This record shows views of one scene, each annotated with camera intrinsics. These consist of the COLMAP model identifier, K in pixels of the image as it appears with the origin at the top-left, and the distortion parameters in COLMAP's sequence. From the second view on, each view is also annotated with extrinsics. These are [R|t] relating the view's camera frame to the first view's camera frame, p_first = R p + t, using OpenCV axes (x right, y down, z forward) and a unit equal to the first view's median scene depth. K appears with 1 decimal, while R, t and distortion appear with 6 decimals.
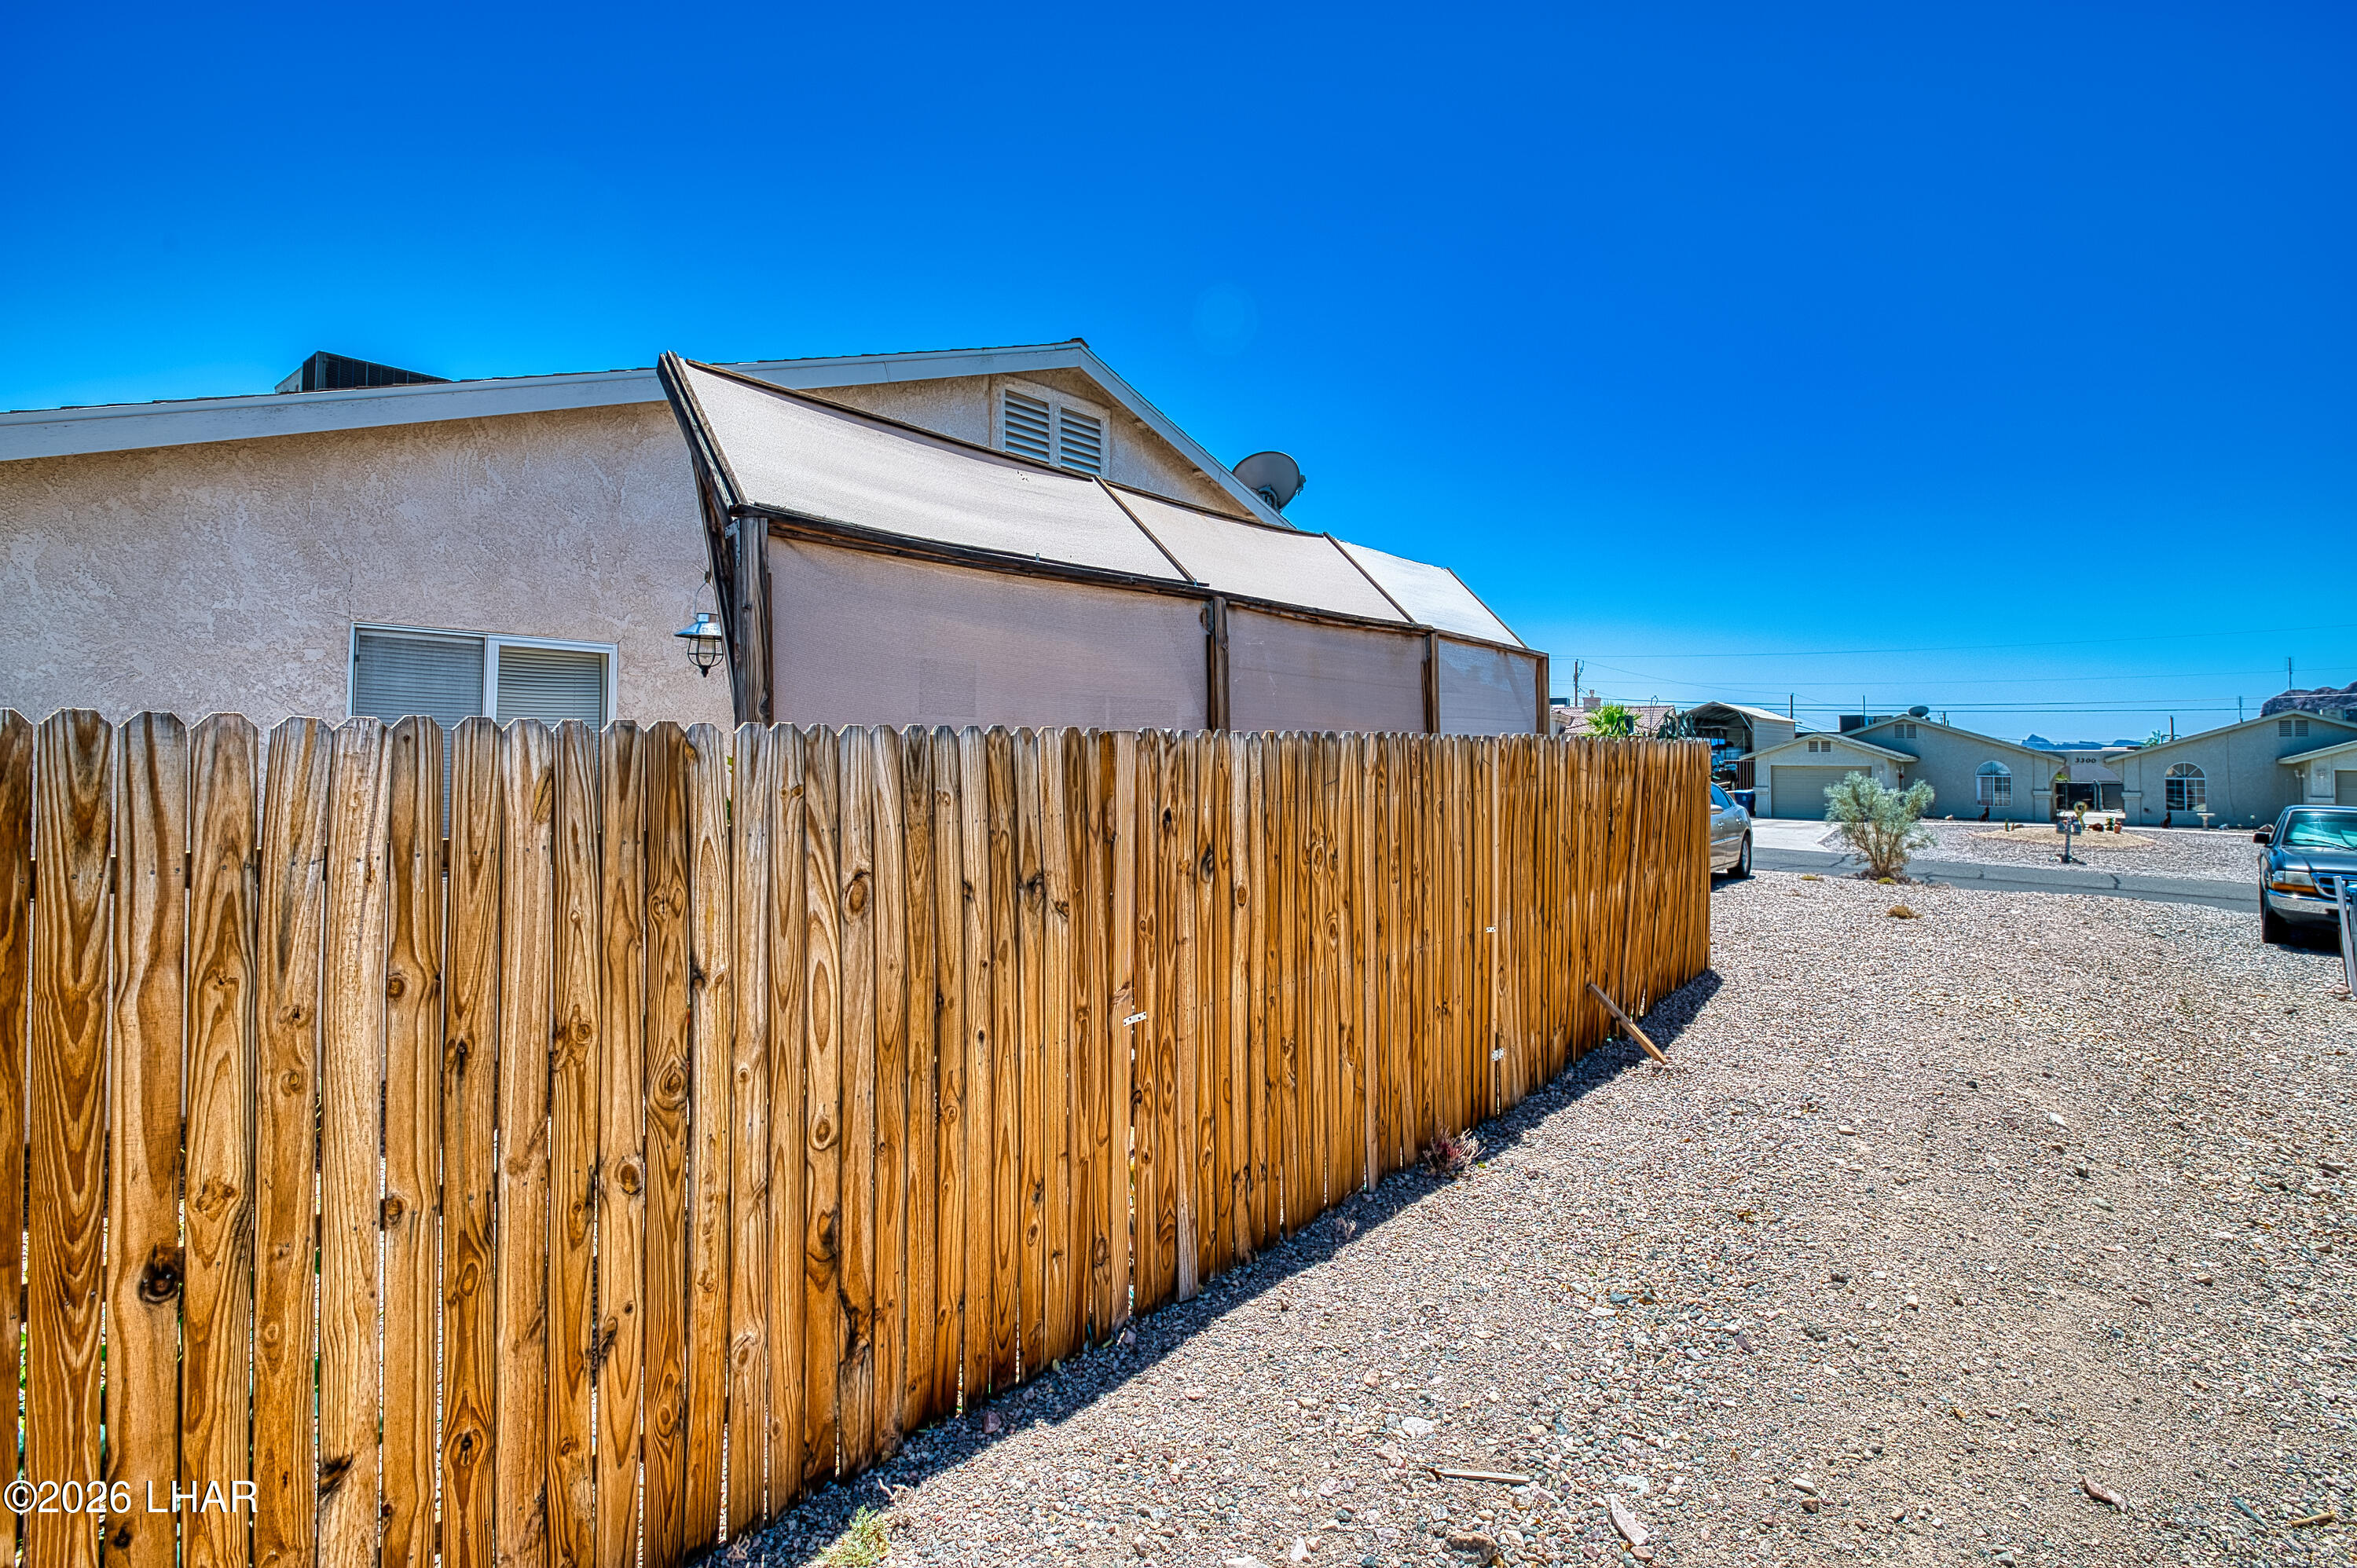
lens RADIAL K [[1108.2, 0, 1211.6], [0, 1108.2, 739.0], [0, 0, 1]] dist [-0.004575, -0.006682]
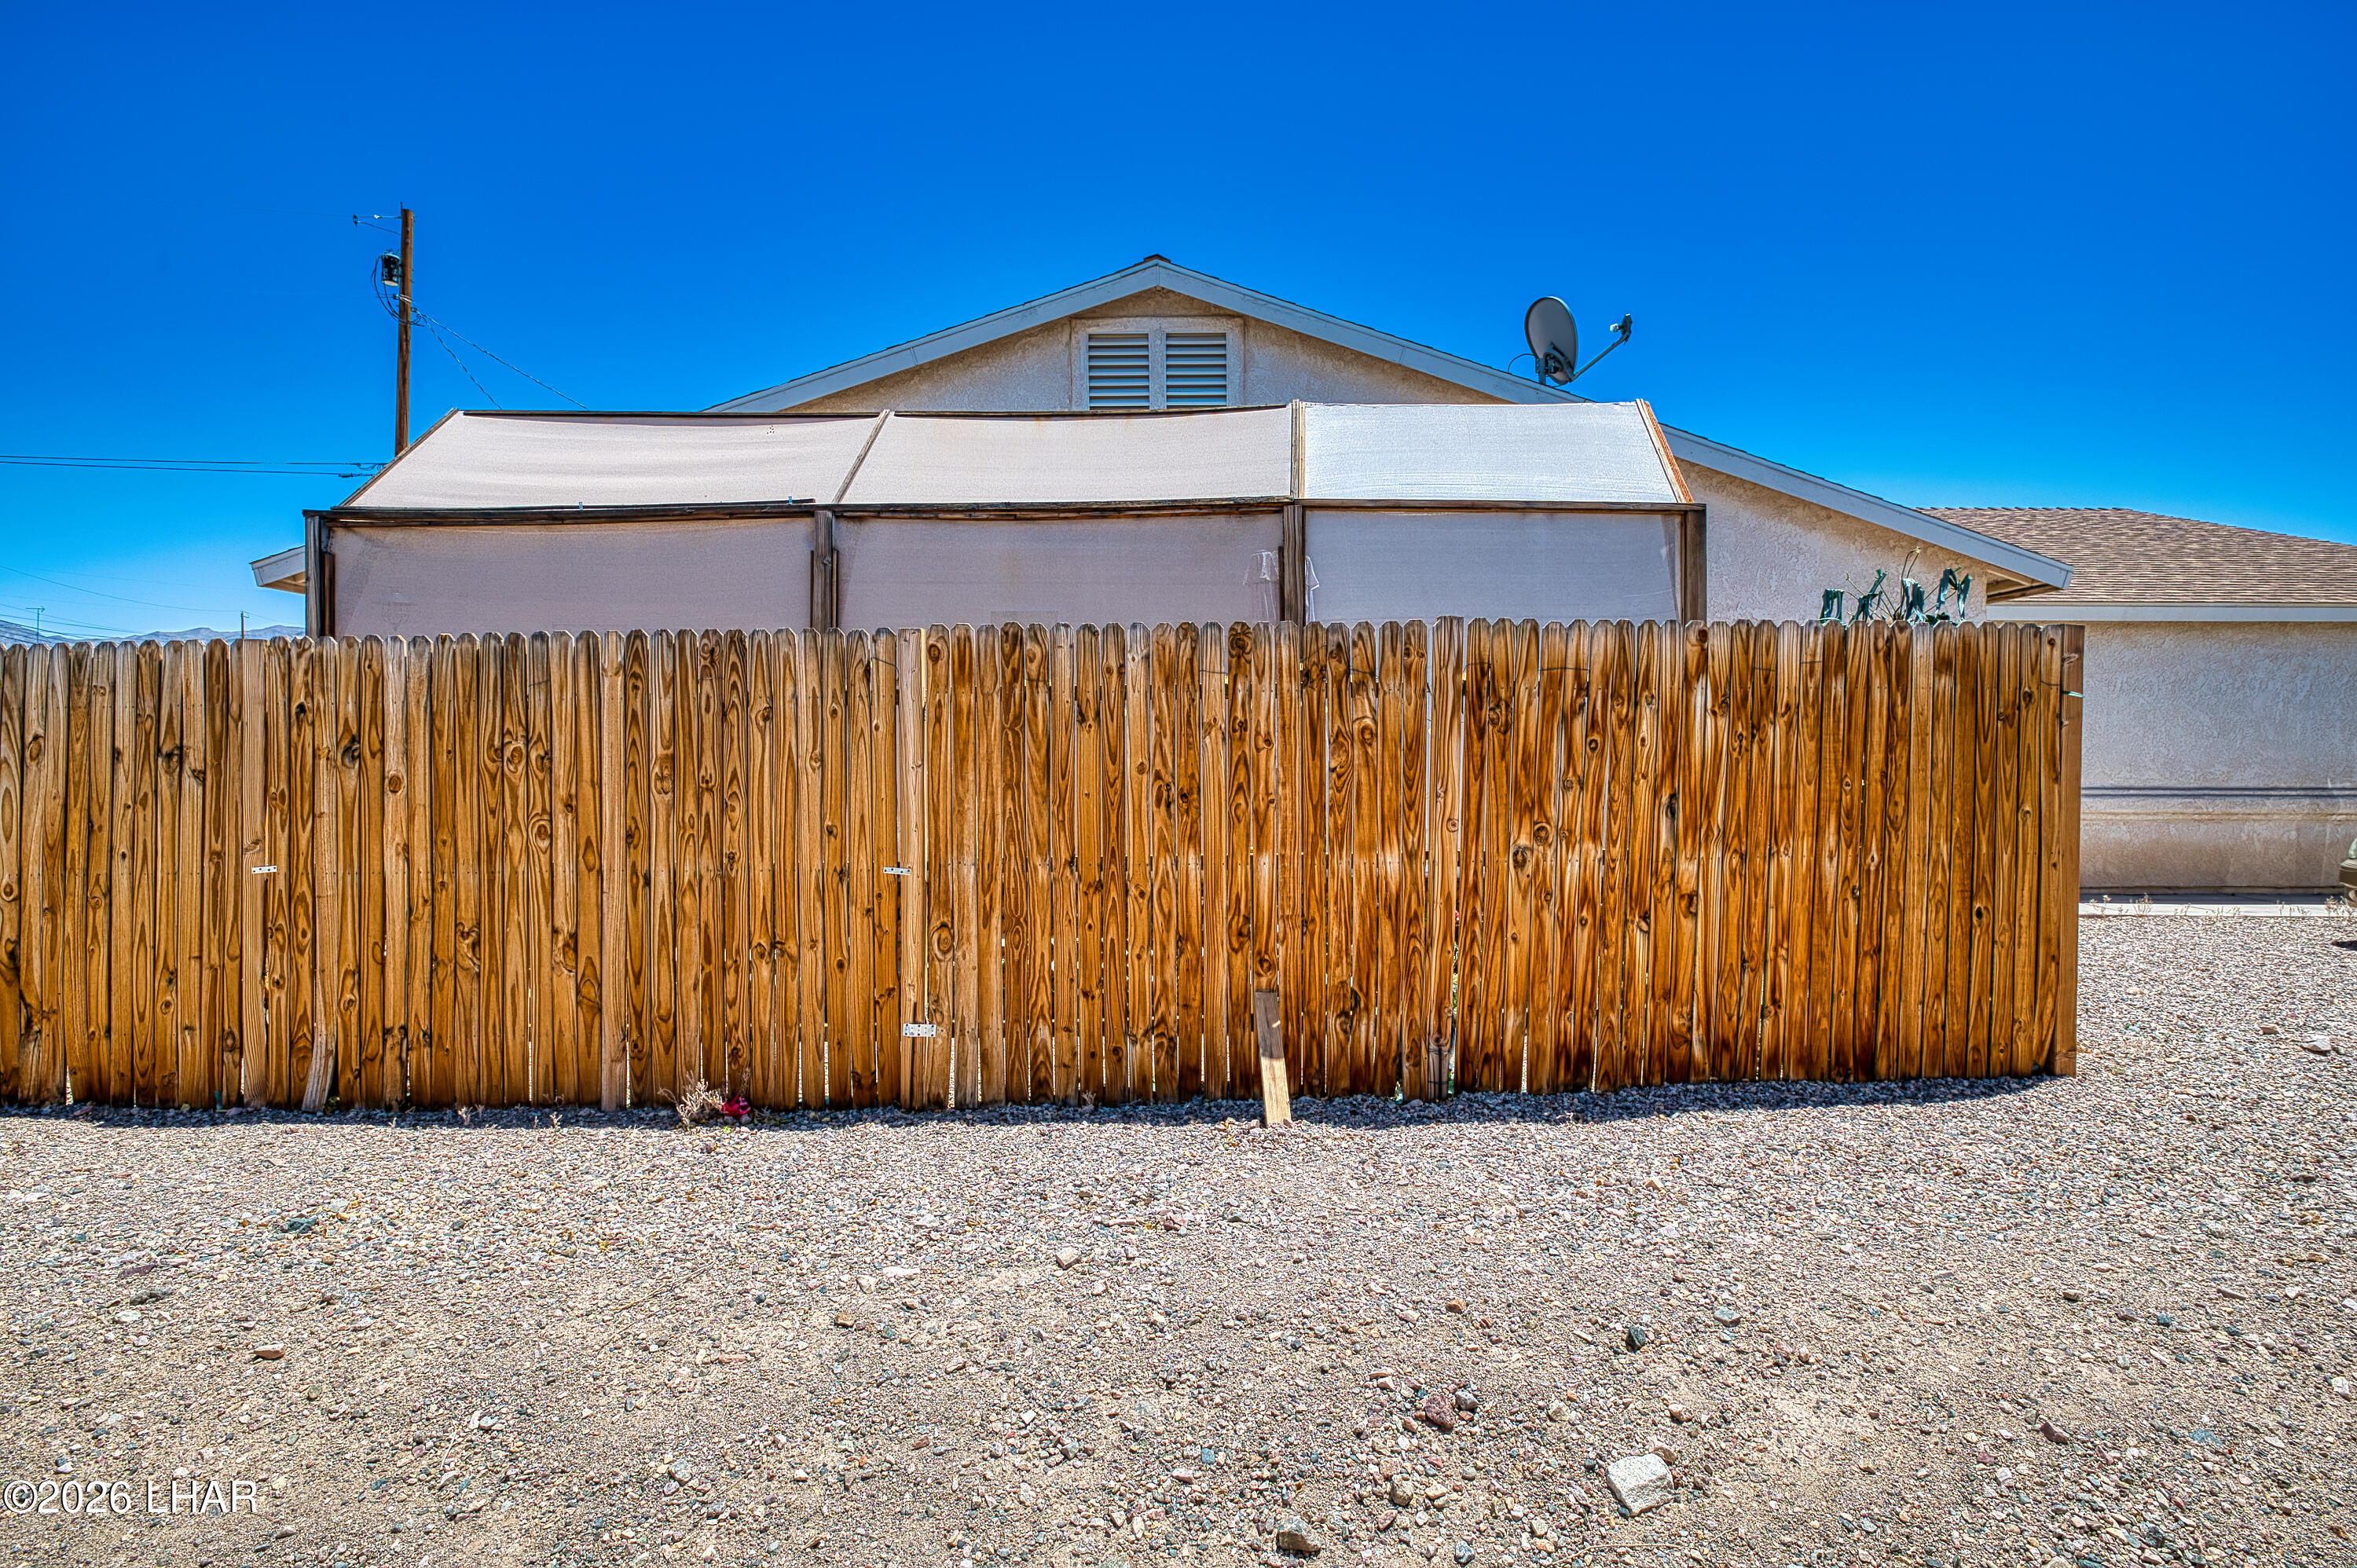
lens RADIAL K [[1108.2, 0, 1211.6], [0, 1108.2, 739.0], [0, 0, 1]] dist [-0.004575, -0.006682]
pose [[0.639518, -0.007719, -0.768737, 1.436707], [0.019659, 0.999787, 0.006315, 0.108036], [0.768524, -0.019151, 0.639534, 0.941345]]
